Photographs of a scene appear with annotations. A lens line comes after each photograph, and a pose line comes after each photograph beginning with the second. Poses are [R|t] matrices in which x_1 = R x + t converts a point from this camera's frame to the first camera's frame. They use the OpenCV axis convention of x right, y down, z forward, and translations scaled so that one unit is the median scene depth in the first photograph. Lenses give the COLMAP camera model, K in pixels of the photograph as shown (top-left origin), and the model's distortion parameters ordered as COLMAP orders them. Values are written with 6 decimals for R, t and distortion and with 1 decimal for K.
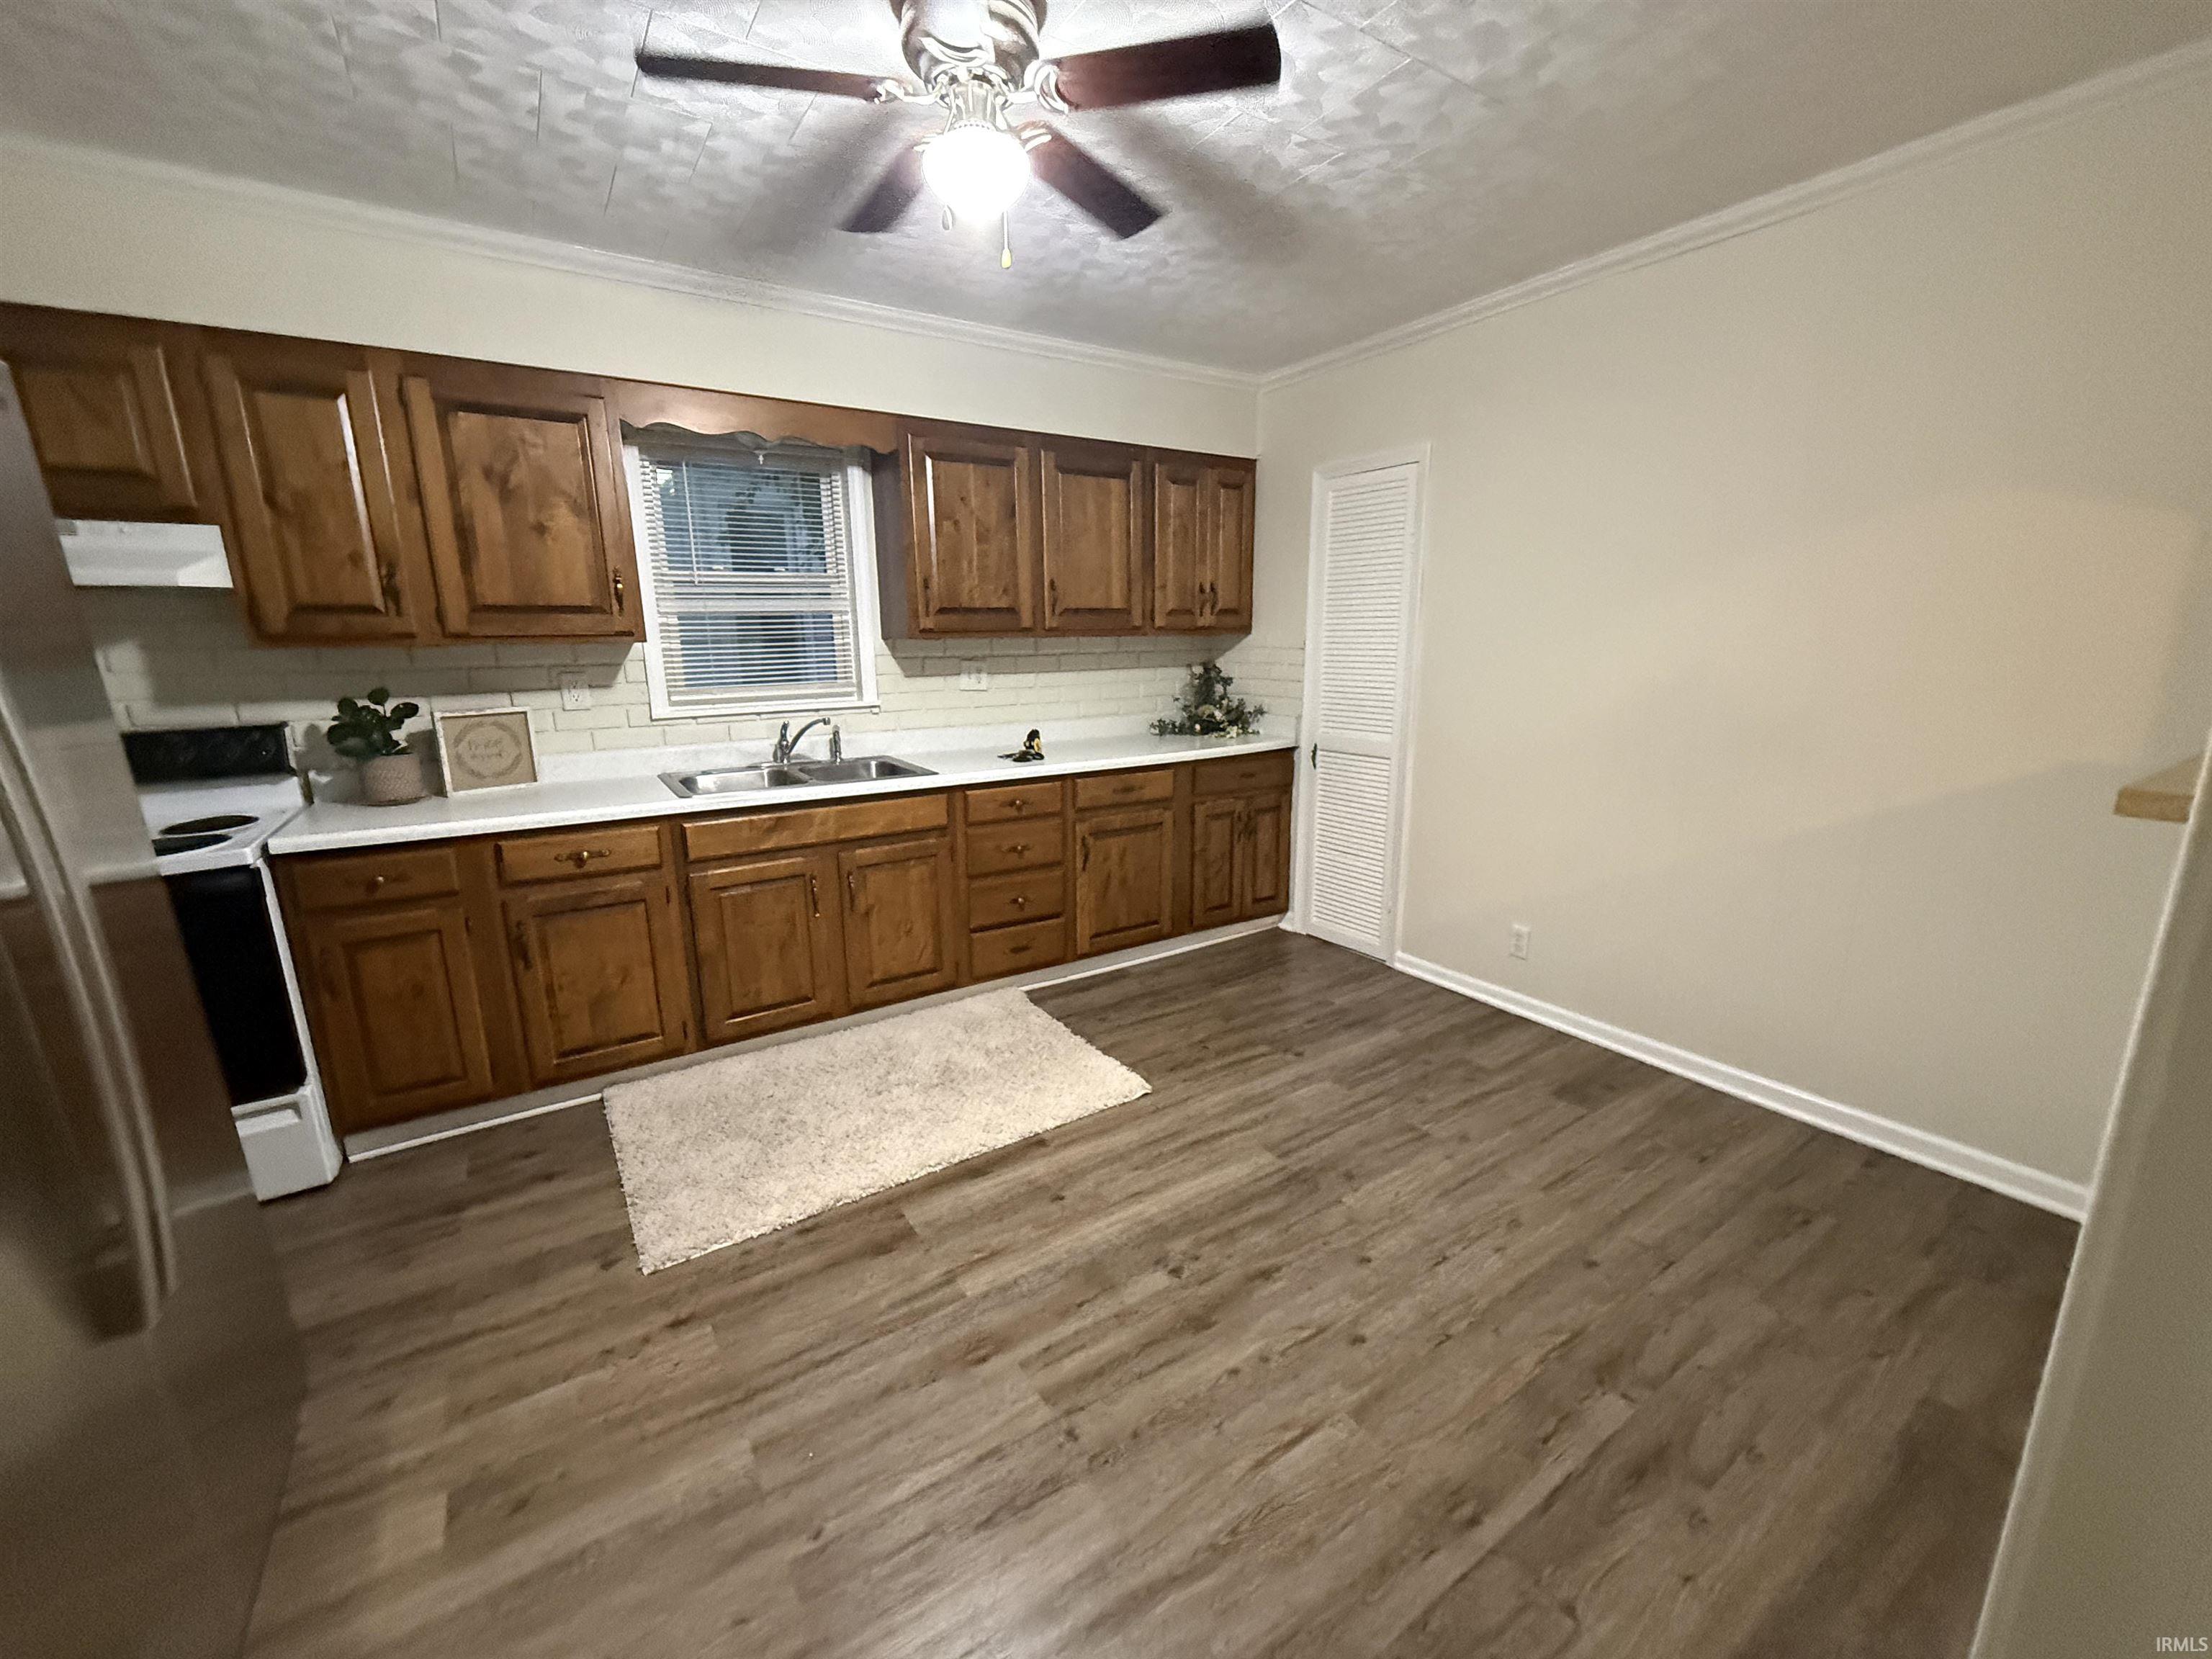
lens RADIAL K [[882.6, 0, 1102.7], [0, 882.6, 830.3], [0, 0, 1]] dist [0.001882, 0.000222]
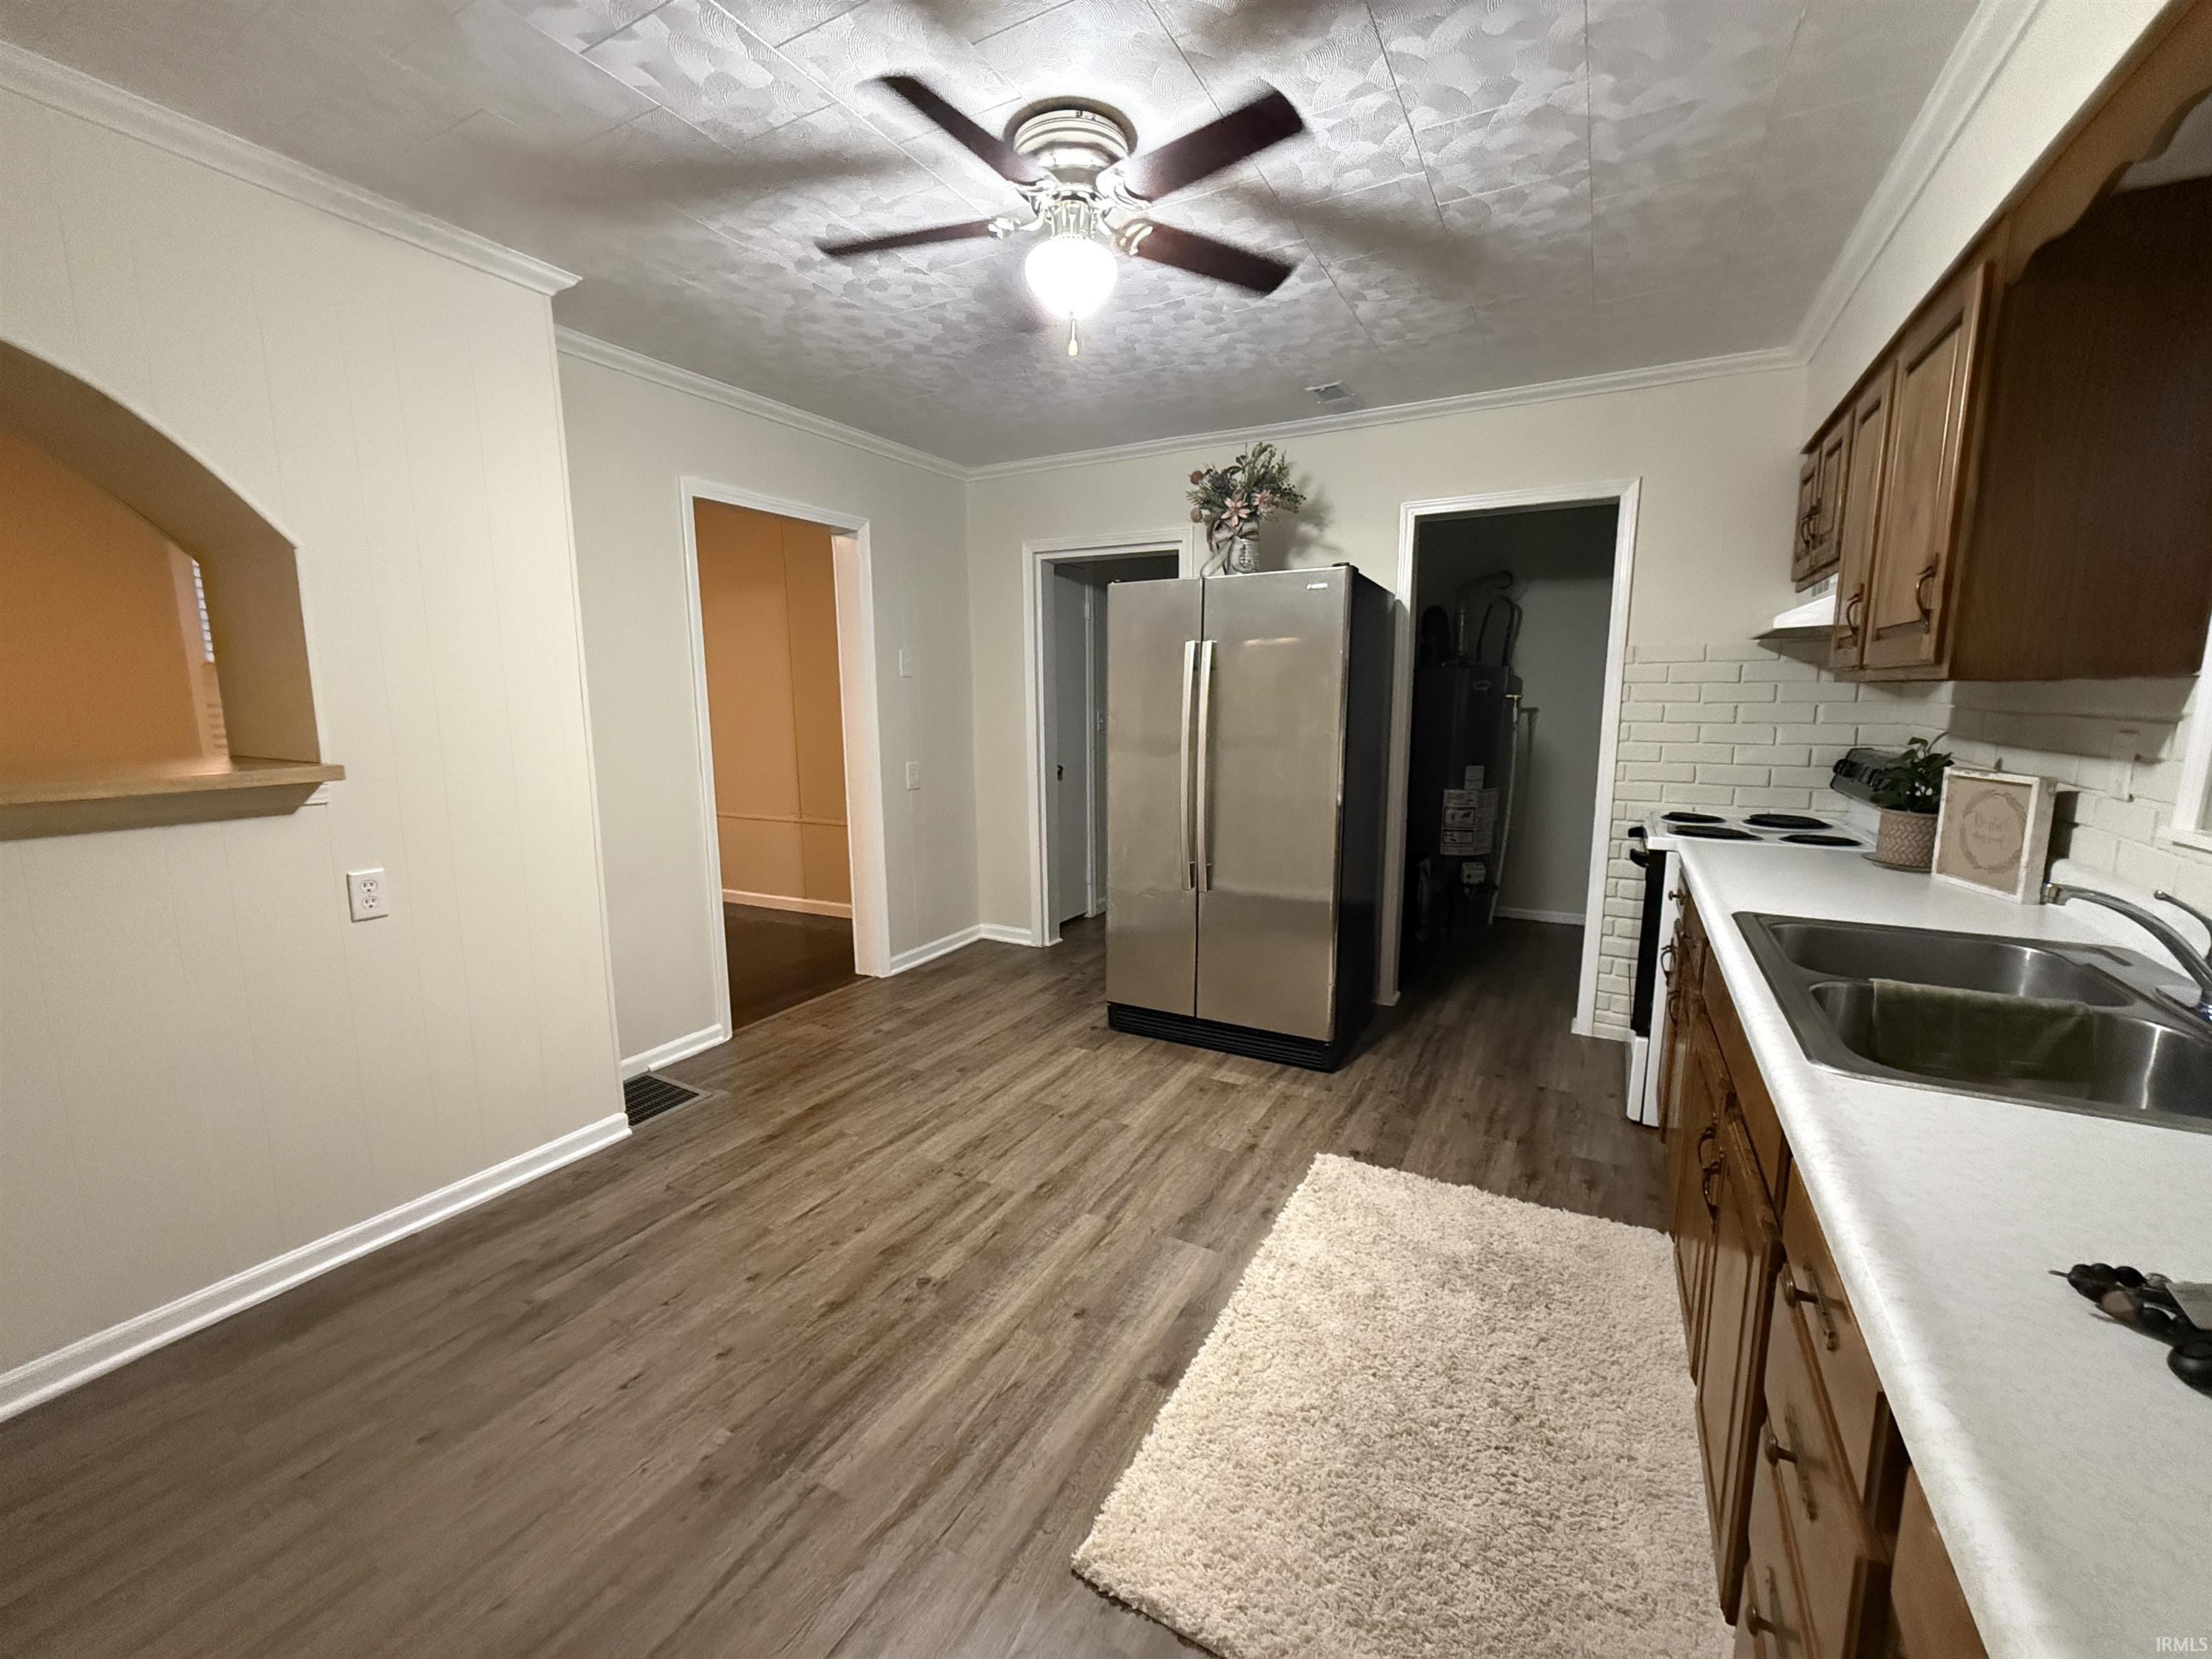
lens RADIAL K [[882.6, 0, 1109.1], [0, 882.6, 824.1], [0, 0, 1]] dist [0.001882, 0.000222]
pose [[-0.884789, 0.083852, -0.458386, 0.332161], [-0.090792, 0.933806, 0.346069, -0.397731], [0.457062, 0.347816, -0.818607, 1.823286]]
